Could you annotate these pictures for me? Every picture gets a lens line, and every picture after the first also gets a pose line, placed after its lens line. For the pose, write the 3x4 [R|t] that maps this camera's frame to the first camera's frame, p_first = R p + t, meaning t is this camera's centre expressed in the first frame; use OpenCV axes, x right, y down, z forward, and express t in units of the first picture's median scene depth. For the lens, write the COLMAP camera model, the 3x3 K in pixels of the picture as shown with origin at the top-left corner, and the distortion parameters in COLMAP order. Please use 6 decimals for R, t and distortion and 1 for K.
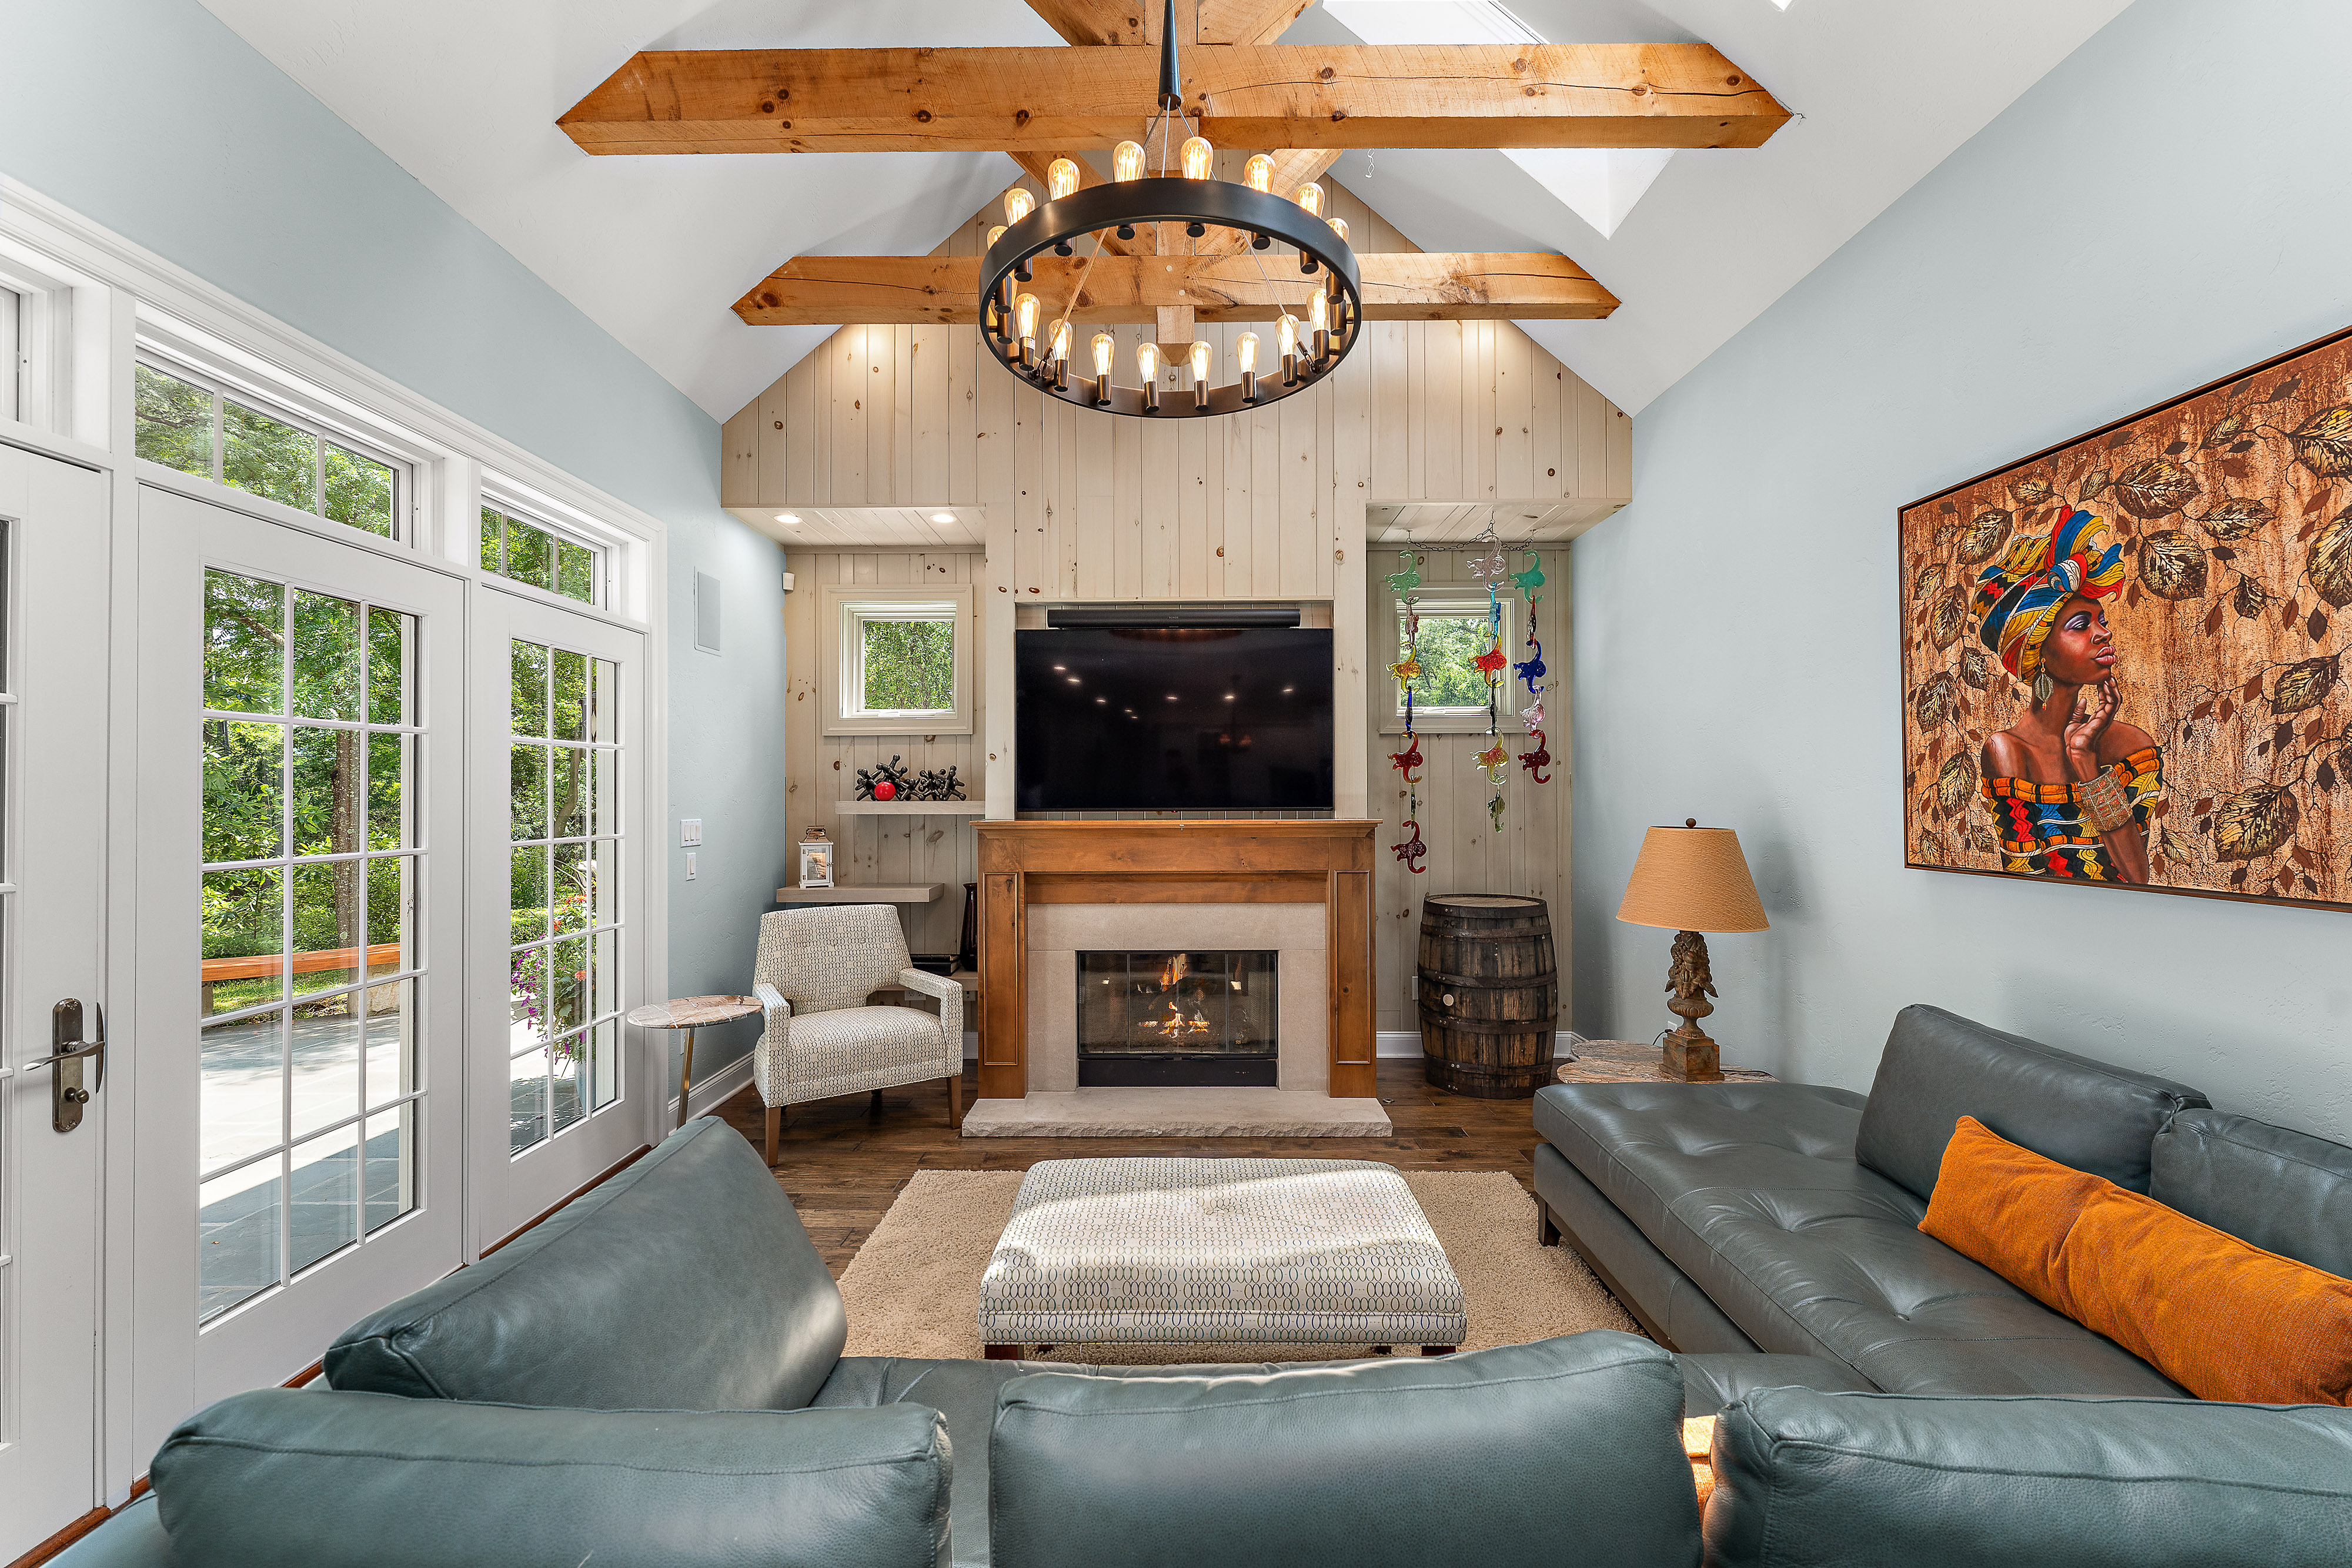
lens RADIAL K [[949.3, 0, 1175.5], [0, 949.3, 782.5], [0, 0, 1]] dist [-0.000539, 0.000222]
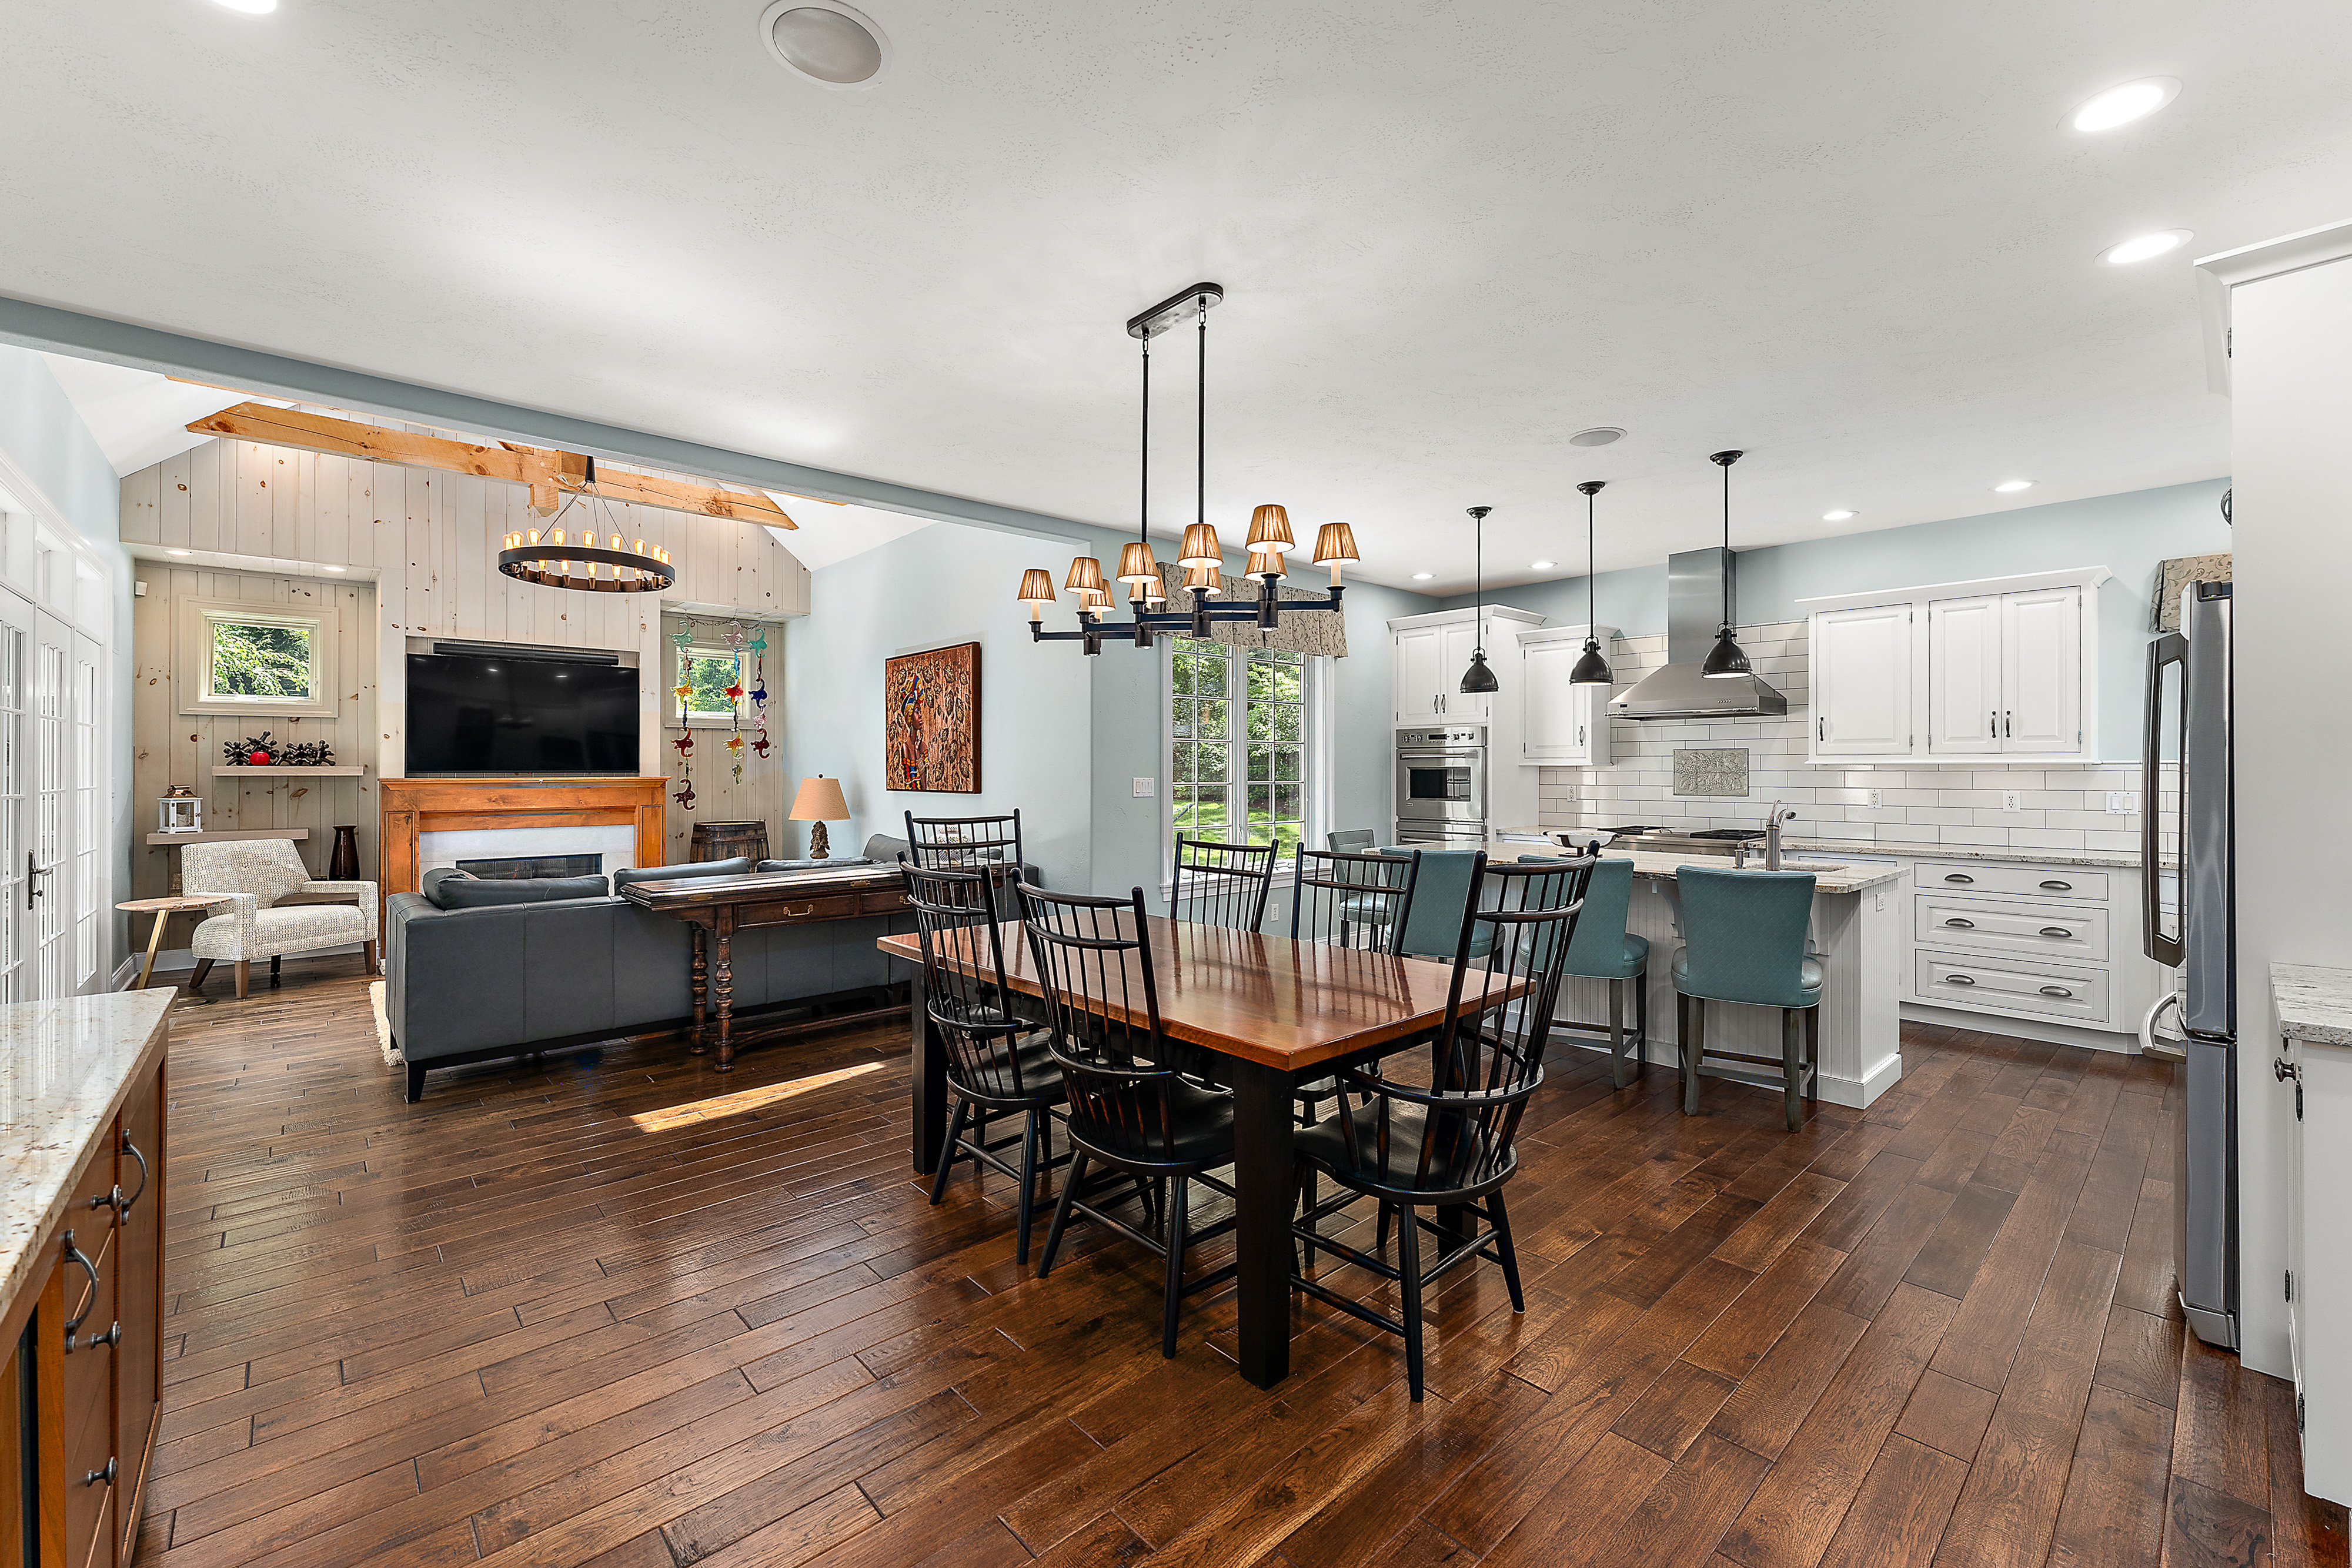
lens RADIAL K [[949.3, 0, 1173.5], [0, 949.3, 771.1], [0, 0, 1]] dist [-0.000539, 0.000222]
pose [[0.742010, 0.002150, 0.670386, -0.271553], [-0.011554, 0.999887, 0.009581, -0.000788], [-0.670290, -0.014855, 0.741951, -0.946032]]
